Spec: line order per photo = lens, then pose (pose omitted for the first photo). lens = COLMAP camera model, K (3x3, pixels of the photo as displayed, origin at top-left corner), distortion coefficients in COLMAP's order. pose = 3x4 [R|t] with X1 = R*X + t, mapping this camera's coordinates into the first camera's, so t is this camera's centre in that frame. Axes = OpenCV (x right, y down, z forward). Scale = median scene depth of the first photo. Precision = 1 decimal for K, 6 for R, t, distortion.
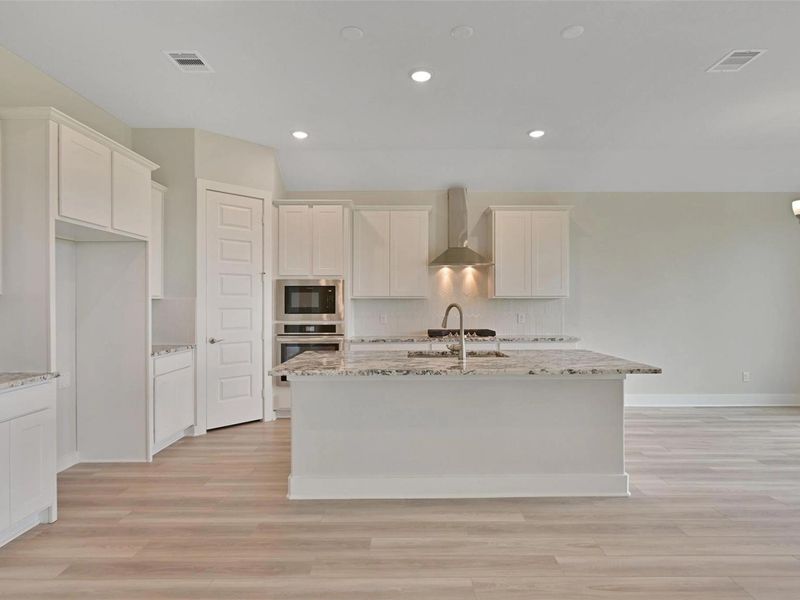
lens RADIAL K [[439.2, 0, 400.5], [0, 439.2, 300.5], [0, 0, 1]] dist [-0.007938, -0.000887]
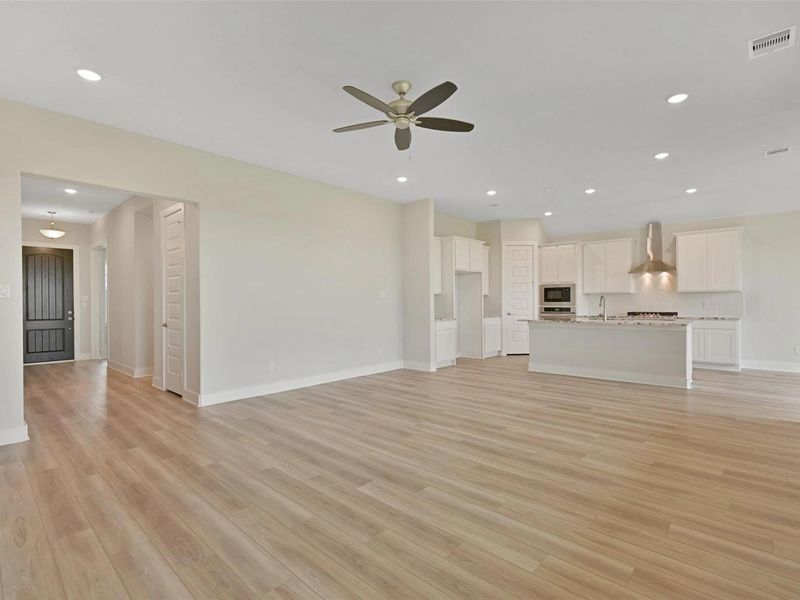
lens RADIAL K [[398.3, 0, 400.7], [0, 398.3, 300.5], [0, 0, 1]] dist [-0.007559, -0.000291]
pose [[0.731854, -0.003045, -0.681454, 0.483787], [0.008777, 0.999949, 0.004957, 0.009215], [0.681404, -0.009609, 0.731844, -0.752673]]
